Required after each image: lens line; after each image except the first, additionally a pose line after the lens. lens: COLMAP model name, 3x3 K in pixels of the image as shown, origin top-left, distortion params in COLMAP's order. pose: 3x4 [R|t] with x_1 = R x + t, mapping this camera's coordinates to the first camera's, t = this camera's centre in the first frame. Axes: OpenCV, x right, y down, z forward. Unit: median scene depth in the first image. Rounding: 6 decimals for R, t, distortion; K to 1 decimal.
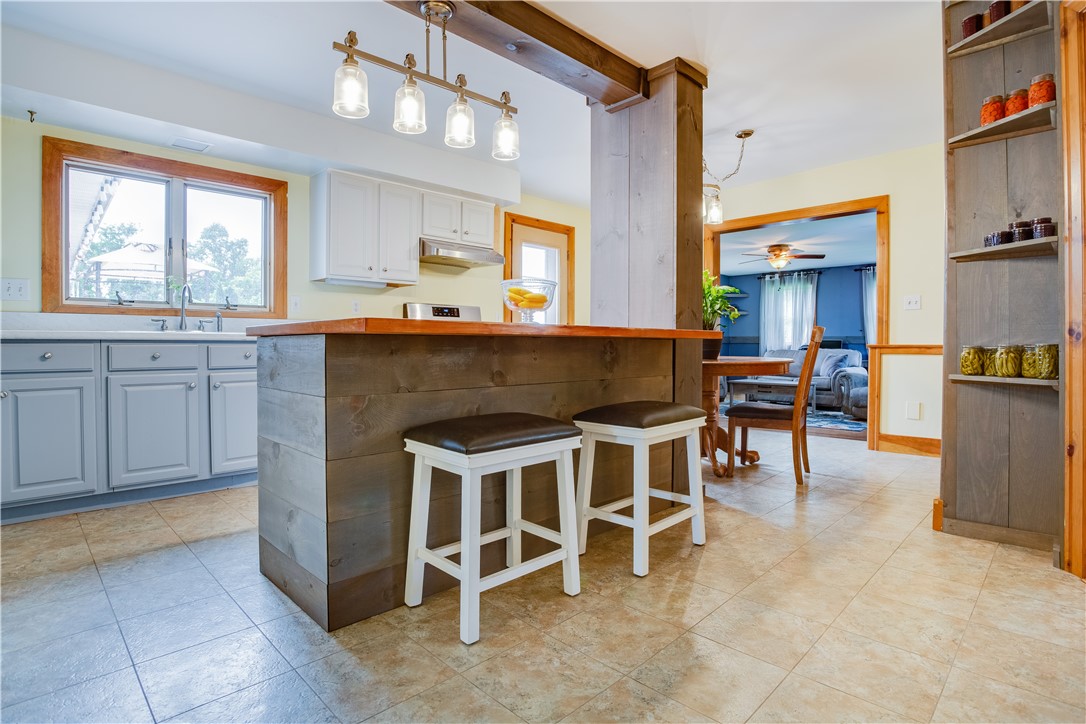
lens RADIAL K [[551.1, 0, 543.0], [0, 551.1, 362.0], [0, 0, 1]] dist [-0.000592, -0.000134]
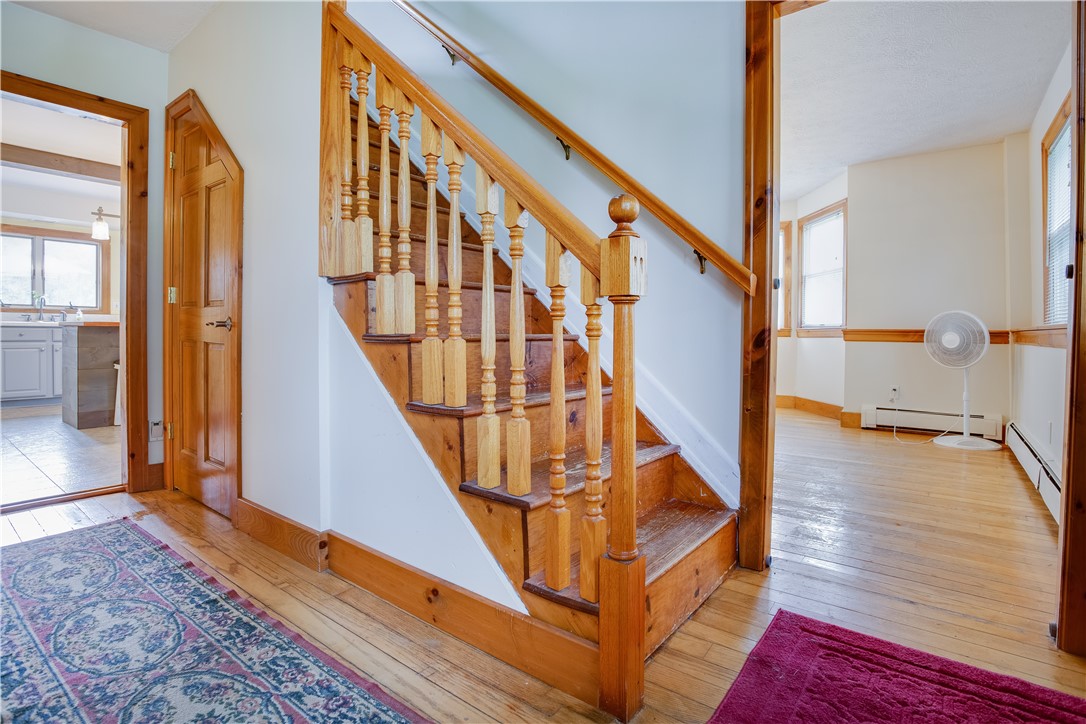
lens RADIAL K [[527.0, 0, 542.1], [0, 527.0, 344.2], [0, 0, 1]] dist [-0.001326, -0.000253]
pose [[0.991356, 0.000779, 0.131196, 0.814364], [-0.000625, 0.999999, -0.001208, 0.022930], [-0.131196, 0.001115, 0.991356, -1.009479]]
